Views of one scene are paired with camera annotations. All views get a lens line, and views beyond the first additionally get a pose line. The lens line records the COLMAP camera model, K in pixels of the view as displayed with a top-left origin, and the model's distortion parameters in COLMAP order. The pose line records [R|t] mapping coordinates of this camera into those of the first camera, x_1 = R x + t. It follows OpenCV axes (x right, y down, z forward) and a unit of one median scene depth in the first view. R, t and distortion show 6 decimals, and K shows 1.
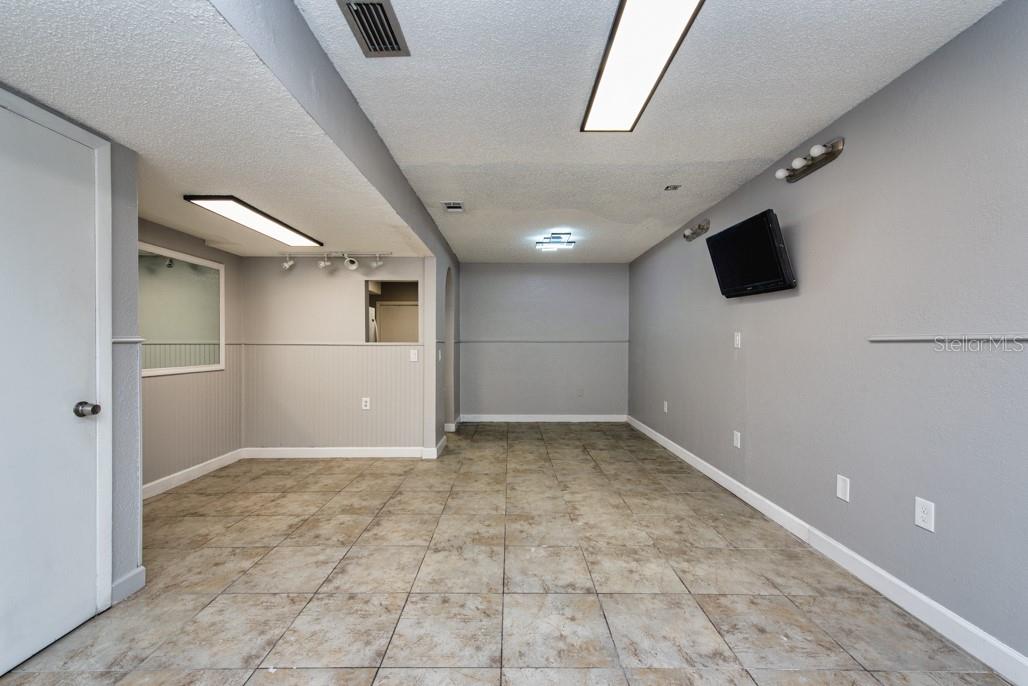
lens RADIAL K [[418.5, 0, 517.6], [0, 418.5, 345.5], [0, 0, 1]] dist [0.014790, -0.005312]
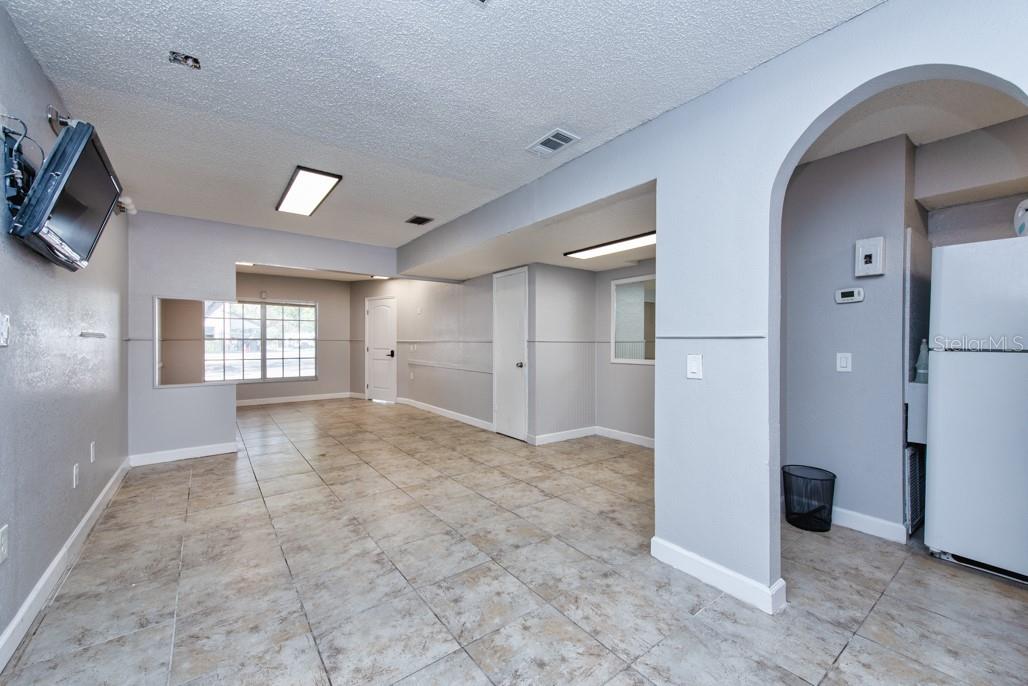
lens RADIAL K [[418.5, 0, 517.6], [0, 418.5, 345.5], [0, 0, 1]] dist [0.014790, -0.005312]
pose [[-0.814996, -0.000462, -0.579467, 0.344079], [-0.006940, 0.999936, 0.008964, -0.003642], [0.579425, 0.011327, -0.814947, 1.784057]]
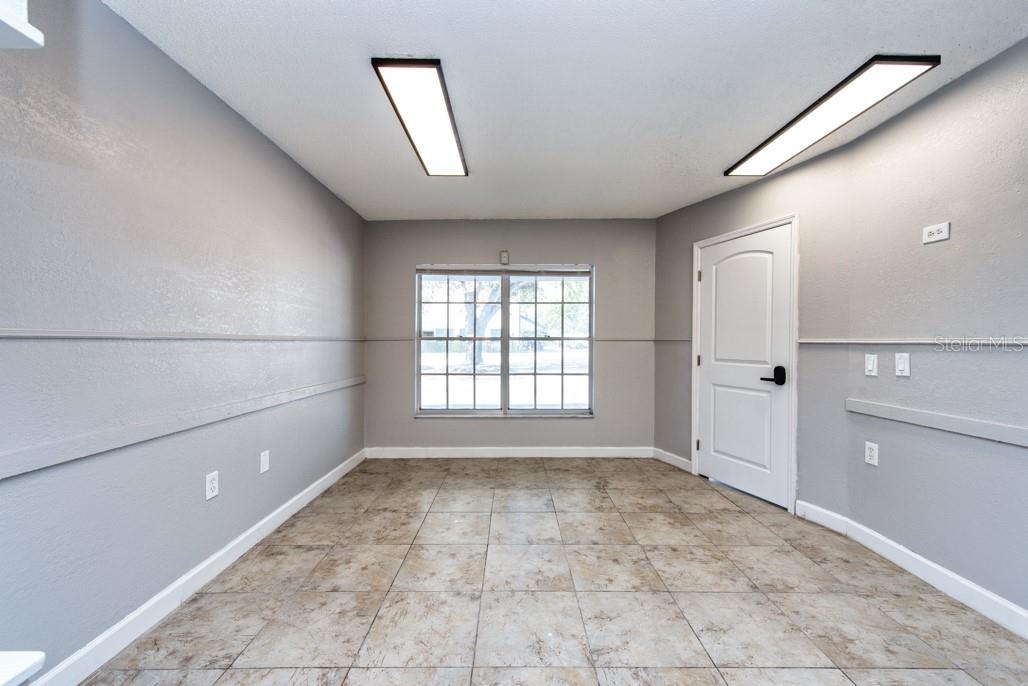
lens RADIAL K [[418.5, 0, 517.6], [0, 418.5, 345.5], [0, 0, 1]] dist [0.014790, -0.005312]
pose [[-0.999980, -0.006273, 0.000048, 0.081203], [-0.006272, 0.999896, 0.012963, -0.002355], [-0.000129, 0.012963, -0.999916, 0.234066]]
